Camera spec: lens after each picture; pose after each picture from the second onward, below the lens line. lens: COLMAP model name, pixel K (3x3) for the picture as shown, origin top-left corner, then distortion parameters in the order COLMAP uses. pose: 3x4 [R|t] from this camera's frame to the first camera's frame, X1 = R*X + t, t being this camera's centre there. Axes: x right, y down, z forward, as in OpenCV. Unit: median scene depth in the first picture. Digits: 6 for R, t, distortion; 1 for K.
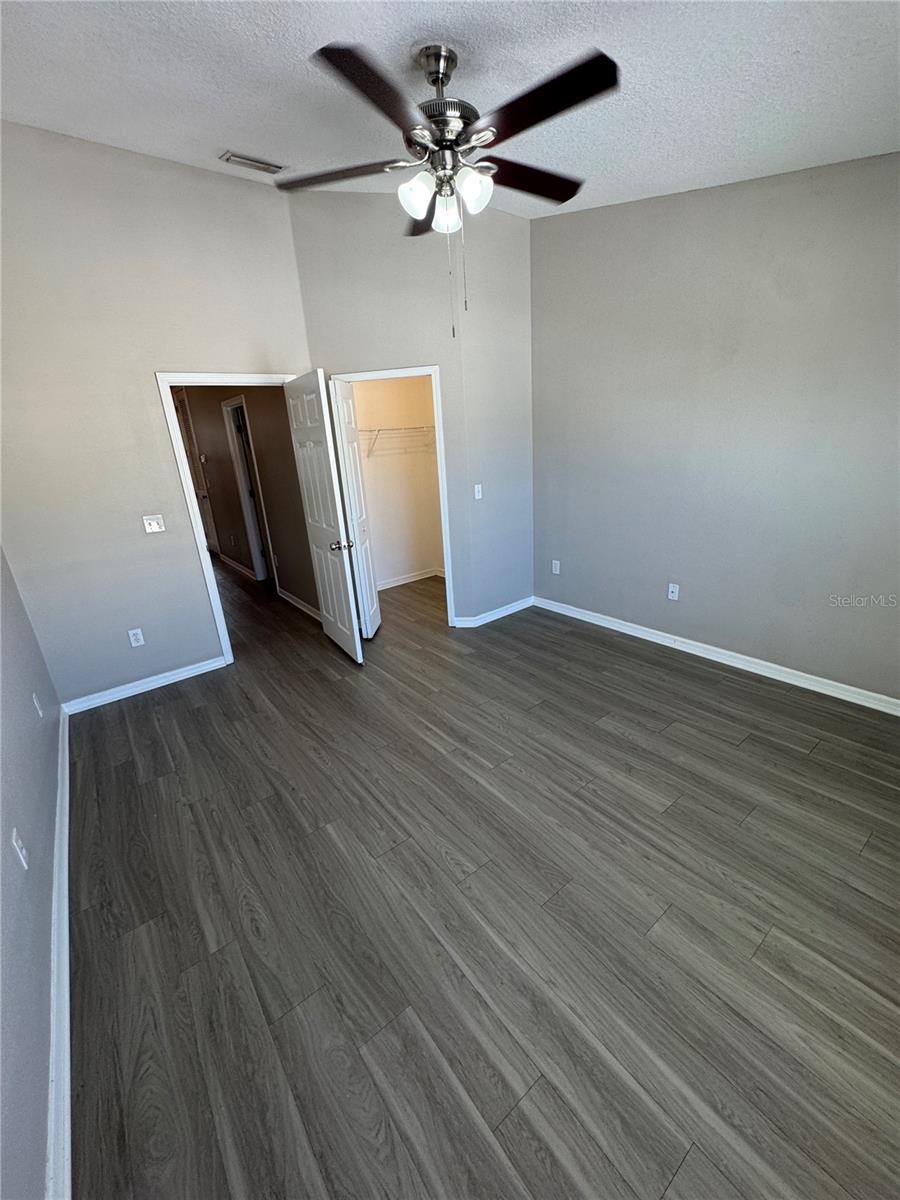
lens RADIAL K [[482.3, 0, 451.9], [0, 482.3, 600.0], [0, 0, 1]] dist [-0.003776, 0.000420]
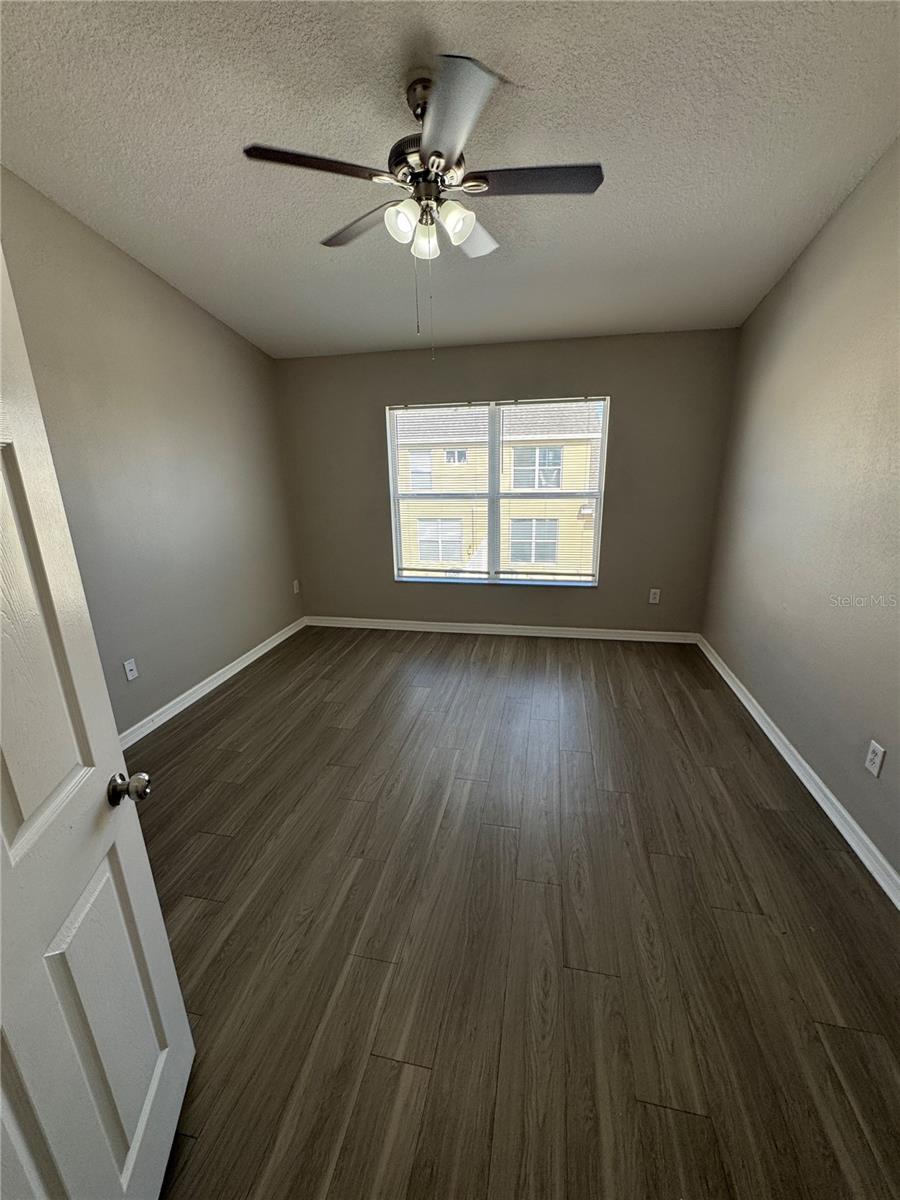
lens RADIAL K [[482.3, 0, 451.9], [0, 482.3, 600.0], [0, 0, 1]] dist [-0.003776, 0.000420]
pose [[-0.651961, -0.138775, 0.745445, -0.640233], [0.301883, 0.854329, 0.423070, -0.395774], [-0.695567, 0.500863, -0.515095, 1.313286]]
